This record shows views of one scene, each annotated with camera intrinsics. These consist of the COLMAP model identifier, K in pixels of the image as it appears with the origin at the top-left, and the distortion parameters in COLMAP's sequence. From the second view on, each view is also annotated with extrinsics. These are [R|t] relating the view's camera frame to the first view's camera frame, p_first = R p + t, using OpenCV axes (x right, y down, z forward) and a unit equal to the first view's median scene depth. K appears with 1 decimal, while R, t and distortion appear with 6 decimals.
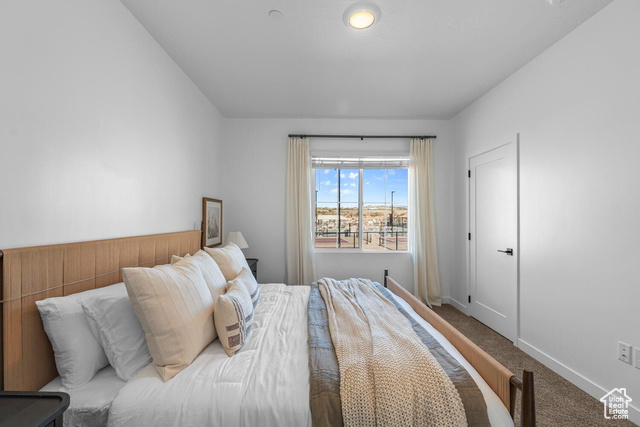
lens RADIAL K [[283.5, 0, 320.1], [0, 283.5, 214.5], [0, 0, 1]] dist [-0.009271, 0.001187]
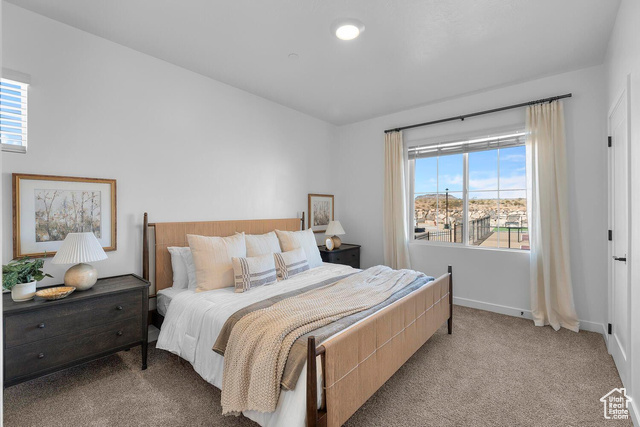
lens RADIAL K [[283.5, 0, 321.2], [0, 283.5, 210.3], [0, 0, 1]] dist [-0.009271, 0.001187]
pose [[0.743193, 0.000009, -0.669077, 0.421193], [0.011538, 0.999851, 0.012829, 0.000573], [0.668978, -0.017255, 0.743082, 0.045070]]
